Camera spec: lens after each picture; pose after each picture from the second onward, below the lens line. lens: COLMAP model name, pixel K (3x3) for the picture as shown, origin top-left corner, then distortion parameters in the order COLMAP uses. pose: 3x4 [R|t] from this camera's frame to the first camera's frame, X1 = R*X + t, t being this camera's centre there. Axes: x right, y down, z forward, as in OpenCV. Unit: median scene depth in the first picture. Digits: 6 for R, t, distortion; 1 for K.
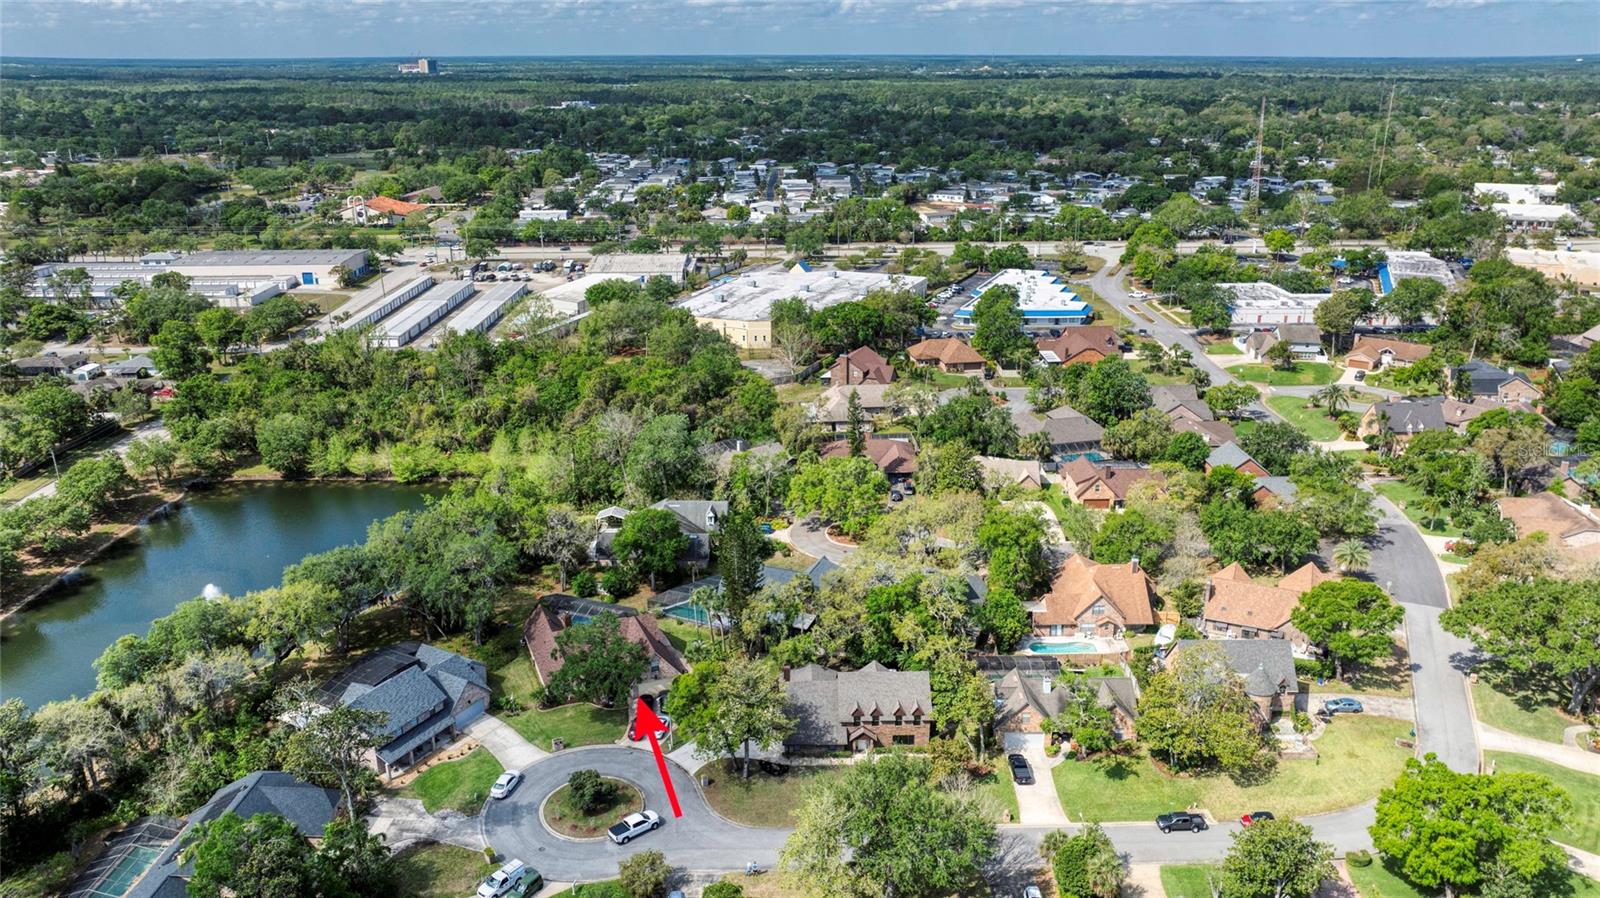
lens RADIAL K [[1103.1, 0, 793.4], [0, 1103.1, 444.0], [0, 0, 1]] dist [-0.018834, 0.000543]
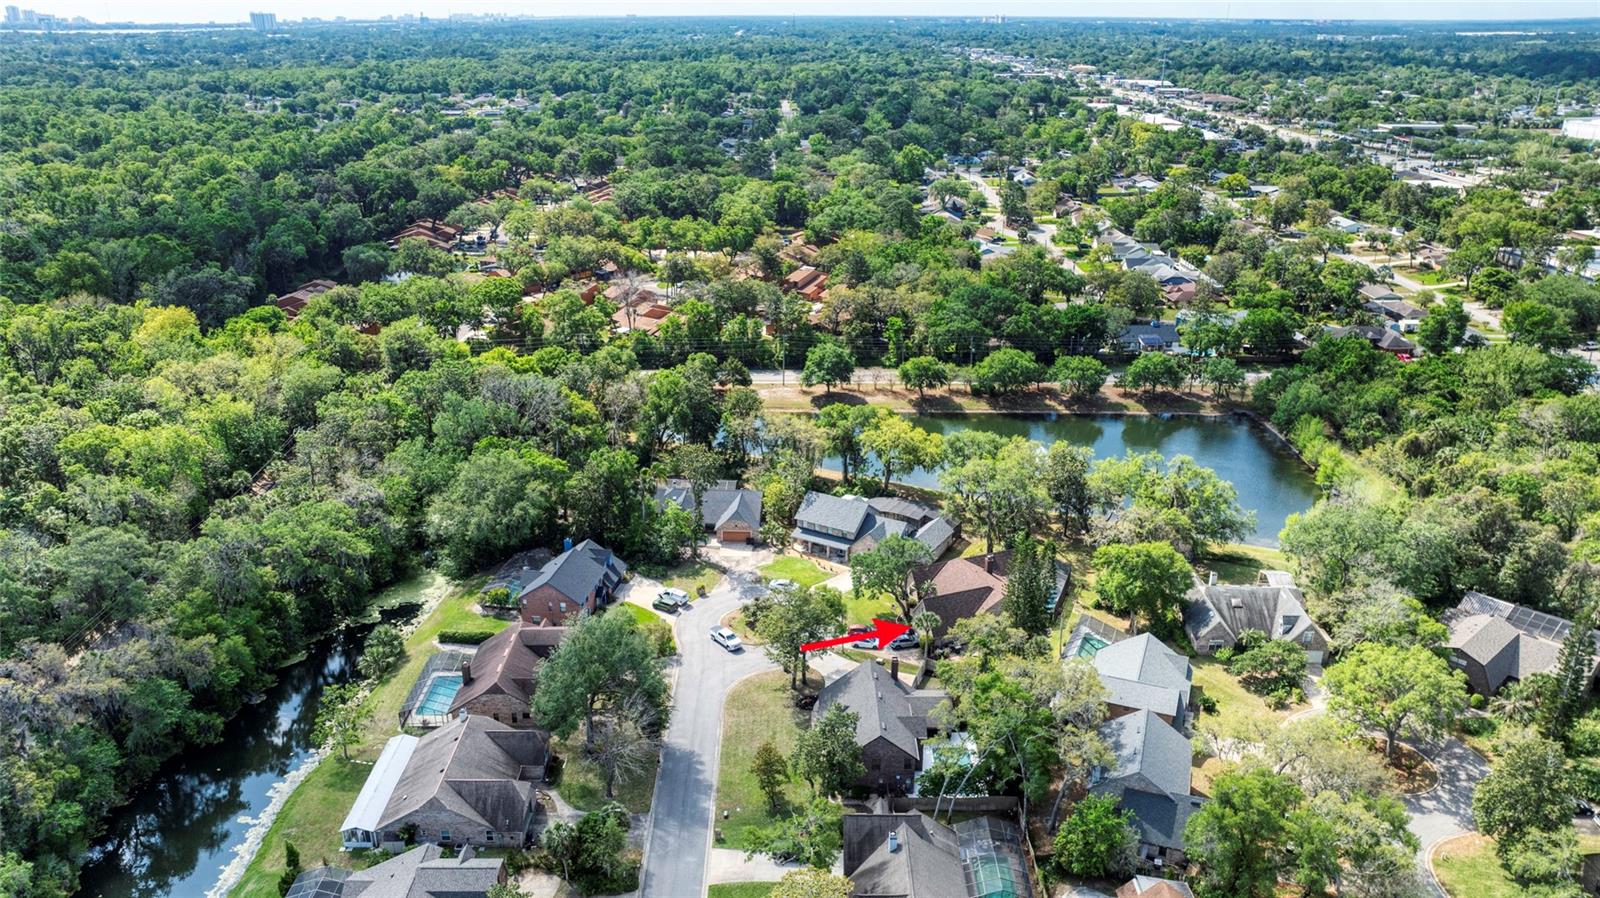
lens RADIAL K [[1103.1, 0, 795.6], [0, 1103.1, 457.5], [0, 0, 1]] dist [-0.018834, 0.000543]
pose [[-0.000226, 0.374771, -0.927117, 0.474361], [-0.336083, 0.873161, 0.353042, -0.155080], [0.941832, 0.311668, 0.125757, 0.423164]]
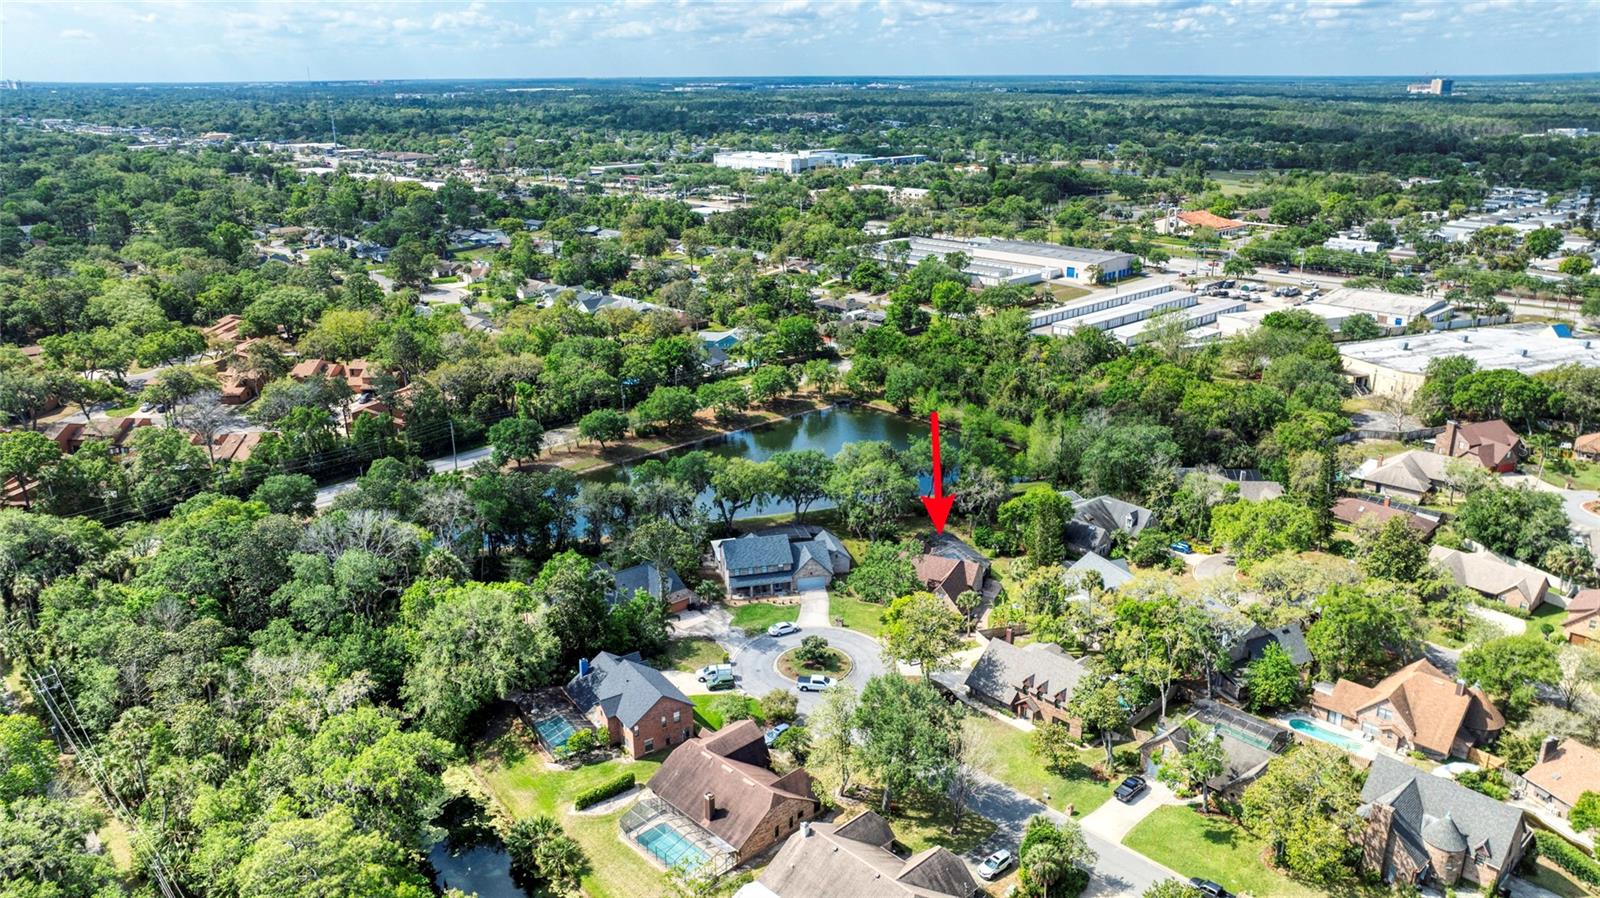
lens RADIAL K [[1103.1, 0, 789.5], [0, 1103.1, 449.2], [0, 0, 1]] dist [-0.018834, 0.000543]
pose [[0.682639, 0.233342, -0.692499, 0.322954], [-0.240762, 0.966554, 0.088353, -0.009781], [0.689955, 0.106414, 0.715988, 0.017543]]
